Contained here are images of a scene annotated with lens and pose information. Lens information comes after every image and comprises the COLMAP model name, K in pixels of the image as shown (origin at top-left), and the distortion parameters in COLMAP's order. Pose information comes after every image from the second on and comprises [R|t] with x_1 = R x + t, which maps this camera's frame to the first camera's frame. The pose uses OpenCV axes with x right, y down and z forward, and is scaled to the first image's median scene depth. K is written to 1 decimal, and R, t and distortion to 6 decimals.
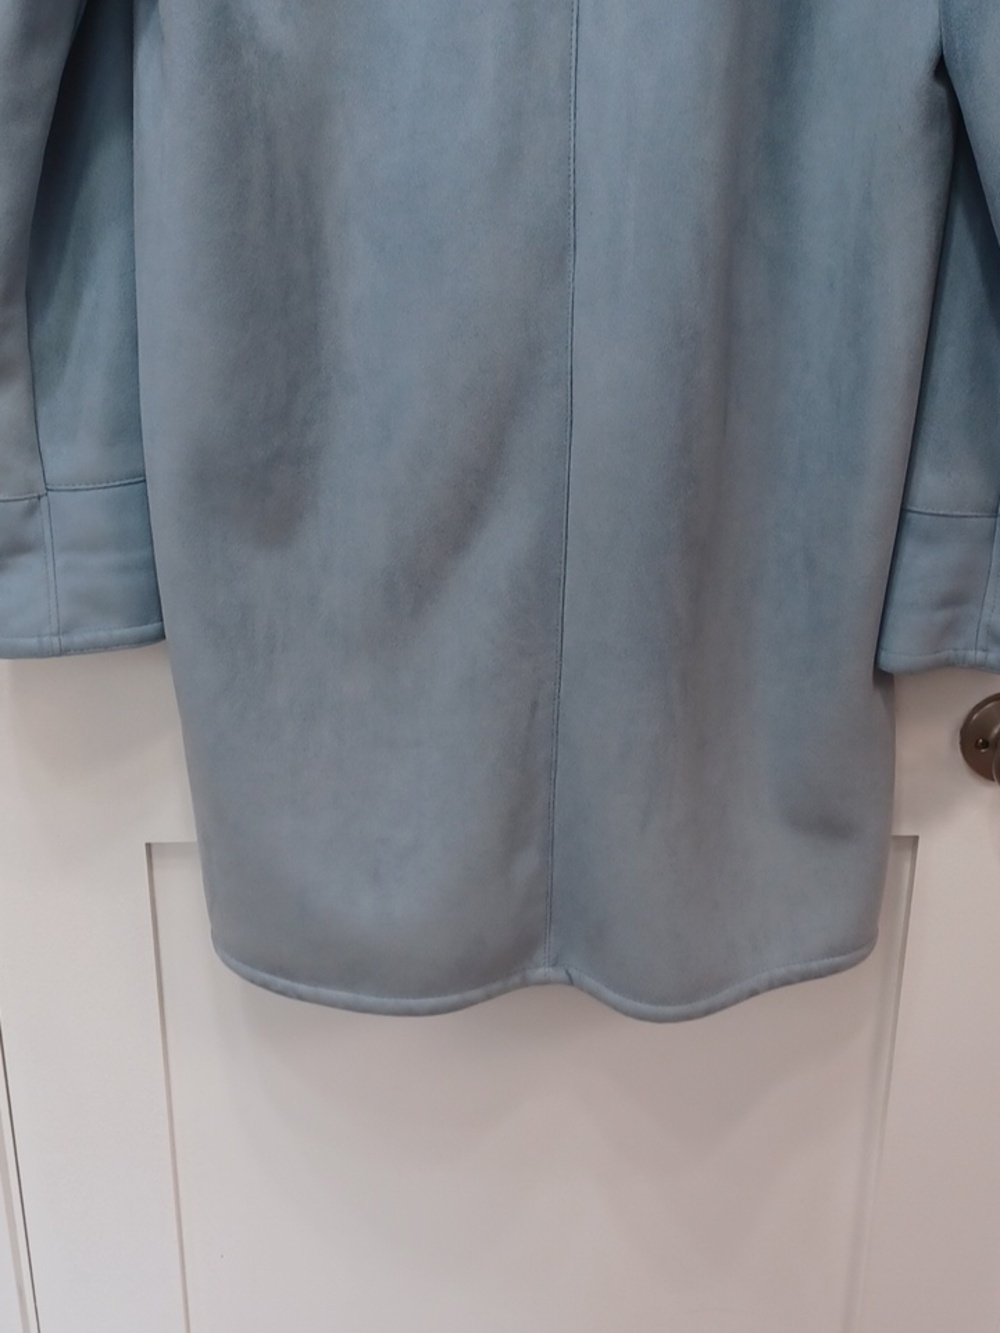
lens RADIAL K [[1626.5, 0, 505.7], [0, 1626.5, 657.5], [0, 0, 1]] dist [0.087232, -0.051702]
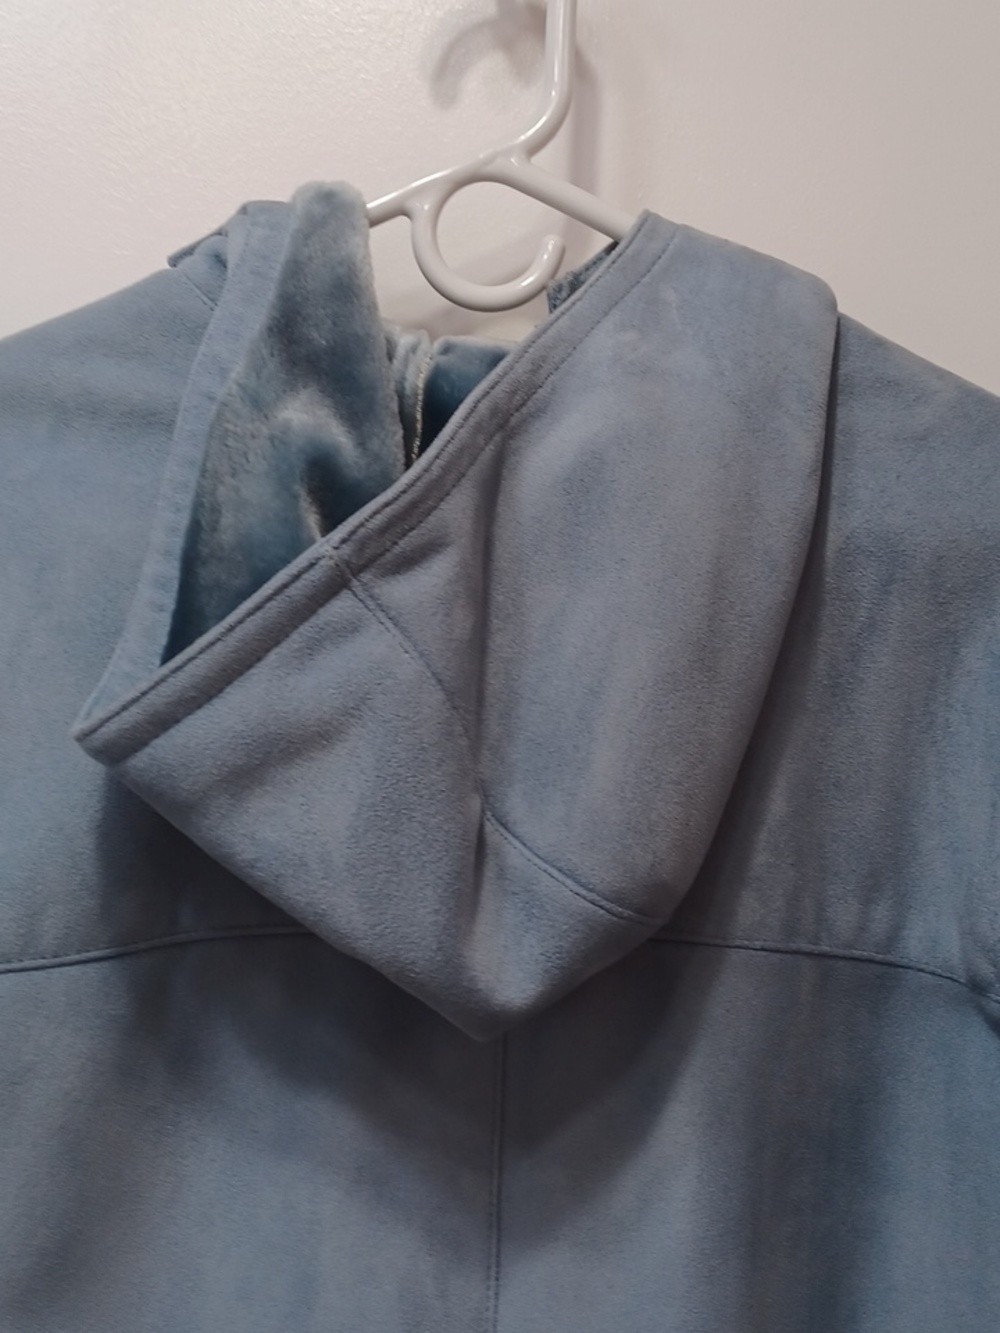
lens RADIAL K [[1626.5, 0, 505.7], [0, 1626.5, 657.5], [0, 0, 1]] dist [0.087232, -0.051702]
pose [[0.999895, 0.013548, -0.005230, 0.041943], [-0.014504, 0.913778, -0.405956, -0.333880], [-0.000721, 0.405989, 0.913878, 0.269706]]
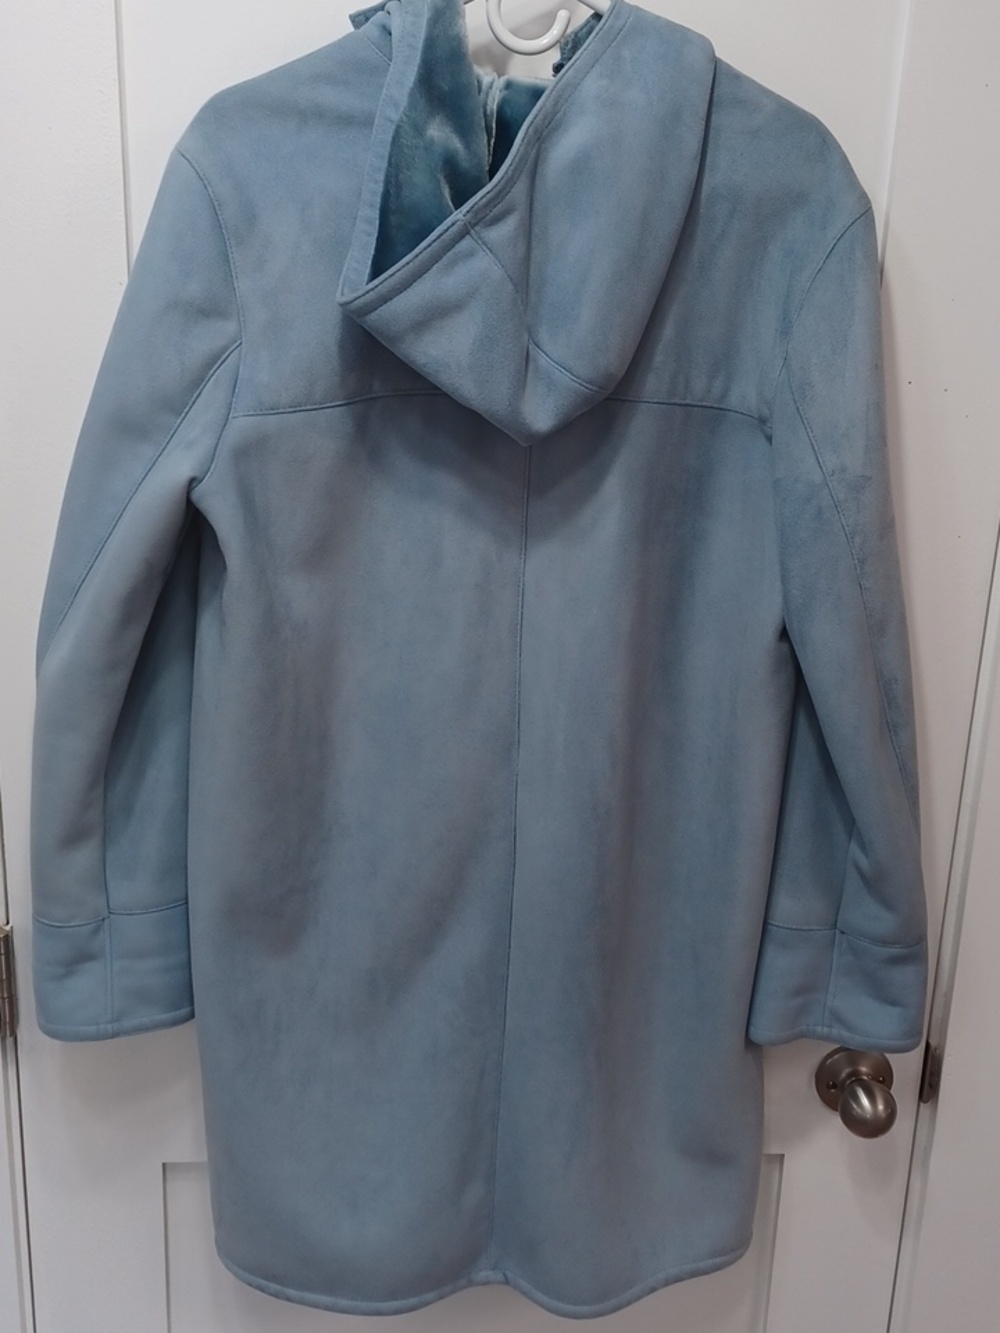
lens RADIAL K [[1626.5, 0, 505.7], [0, 1626.5, 657.5], [0, 0, 1]] dist [0.087232, -0.051702]
pose [[0.998718, 0.014120, 0.048609, -0.031641], [-0.011056, 0.997969, -0.062727, -0.218613], [-0.049396, 0.062109, 0.996846, -0.308600]]
